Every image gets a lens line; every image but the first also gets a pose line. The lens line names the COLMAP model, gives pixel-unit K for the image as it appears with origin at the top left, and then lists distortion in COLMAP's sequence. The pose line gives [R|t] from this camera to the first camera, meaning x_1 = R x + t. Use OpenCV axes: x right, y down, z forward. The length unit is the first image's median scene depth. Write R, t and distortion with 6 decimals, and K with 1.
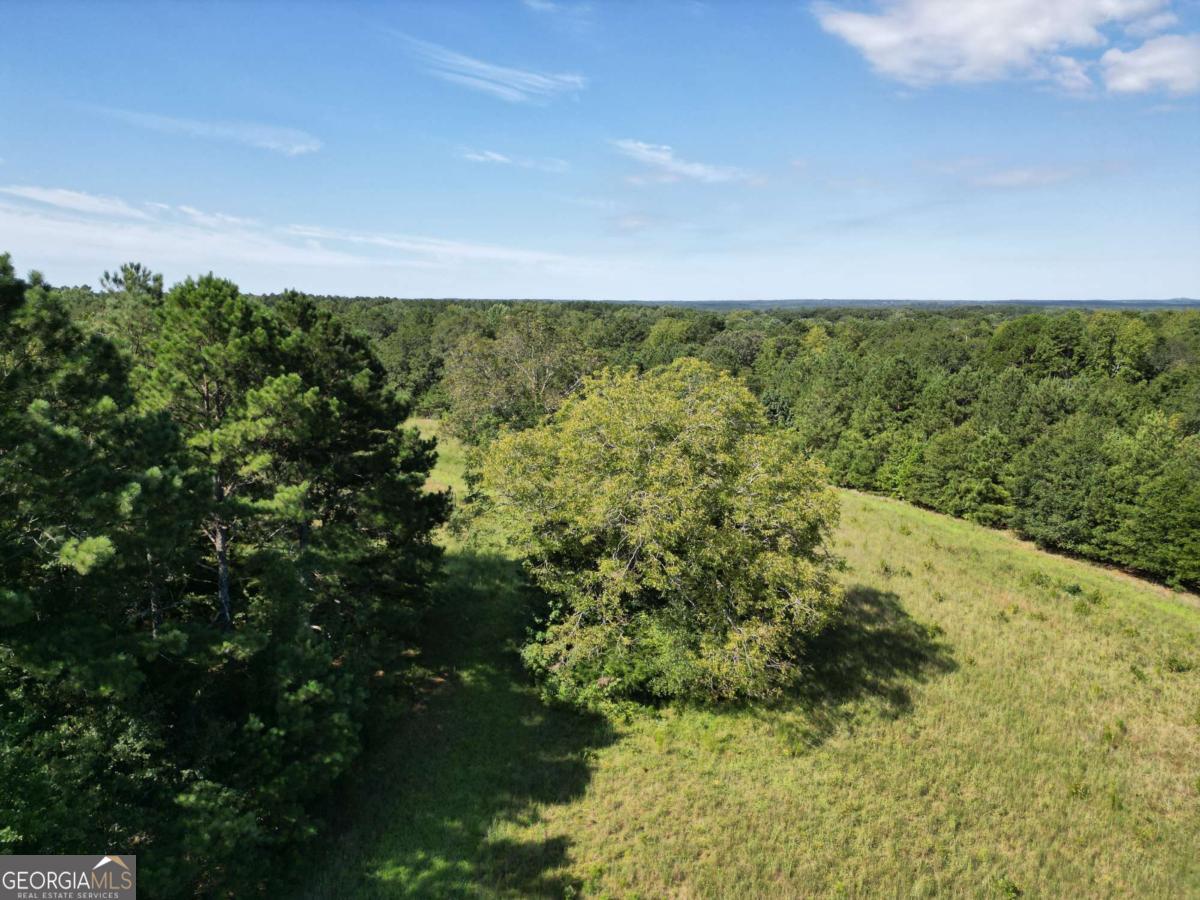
lens RADIAL K [[852.6, 0, 600.0], [0, 852.6, 450.0], [0, 0, 1]] dist [0.090373, -0.094709]
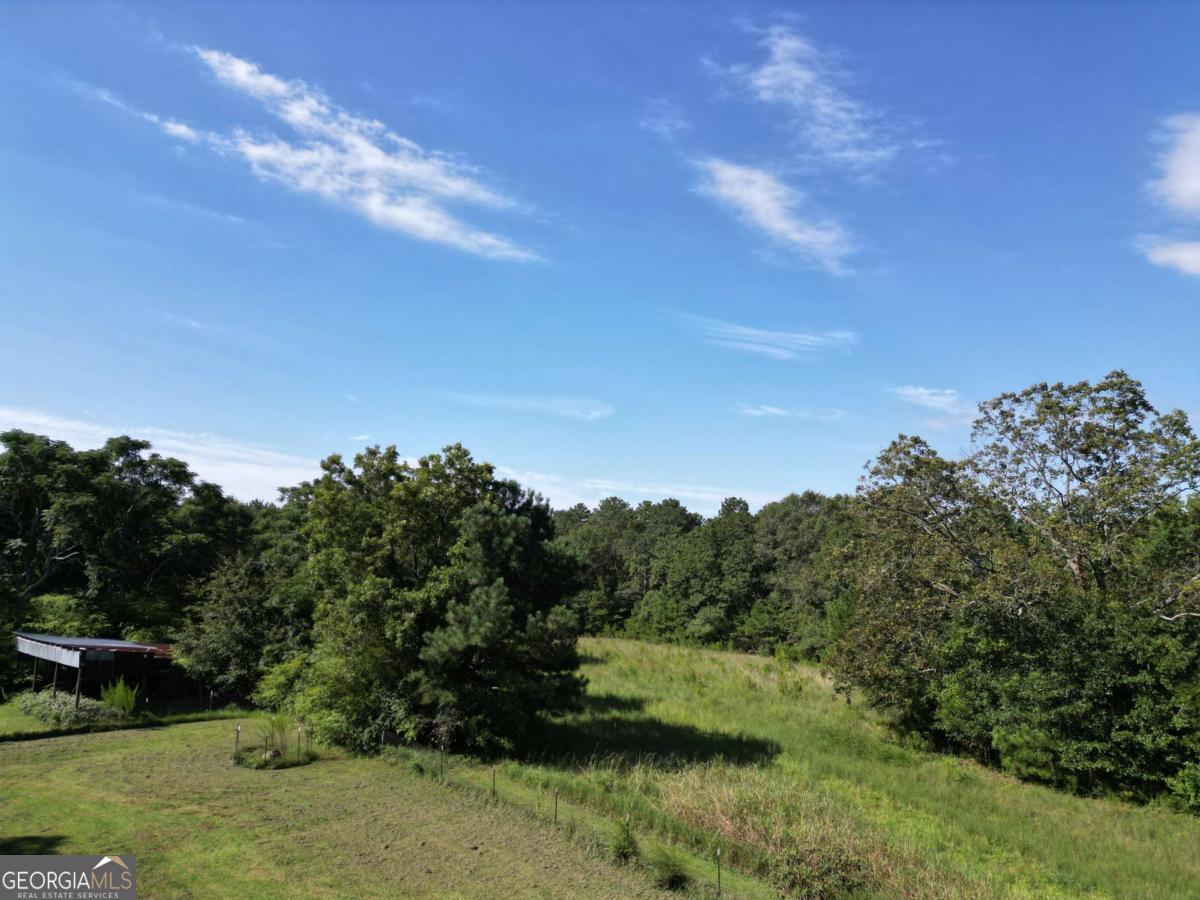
lens RADIAL K [[832.3, 0, 600.0], [0, 832.3, 450.0], [0, 0, 1]] dist [0.094023, -0.086437]
pose [[0.948116, -0.036566, -0.315815, -0.102687], [-0.052686, 0.961557, -0.269502, -0.008373], [0.313529, 0.272159, 0.909741, 0.353175]]
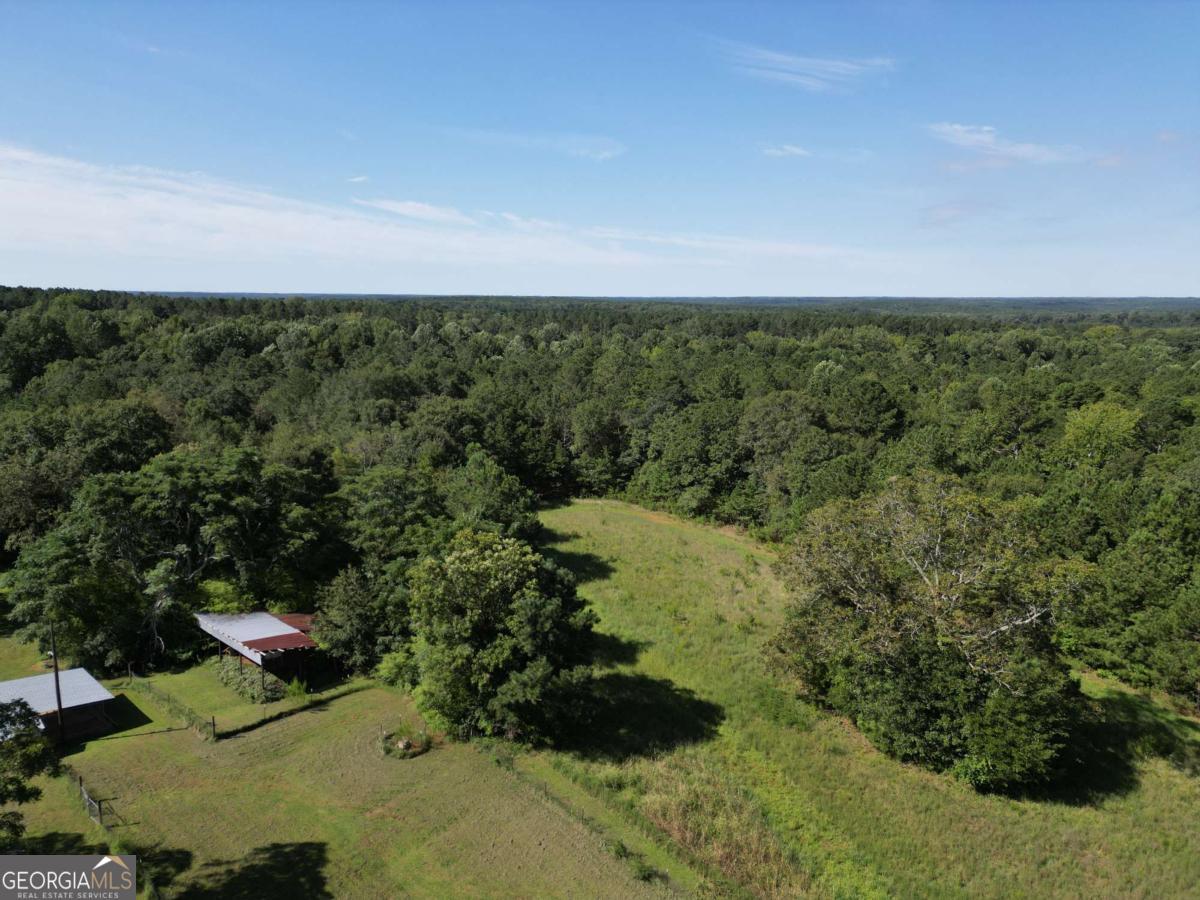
lens RADIAL K [[832.3, 0, 600.0], [0, 832.3, 450.0], [0, 0, 1]] dist [0.094023, -0.086437]
pose [[0.946654, 0.062241, -0.316184, -0.076388], [-0.058334, 0.998059, 0.021816, -0.110447], [0.316928, -0.002208, 0.948447, 0.250134]]
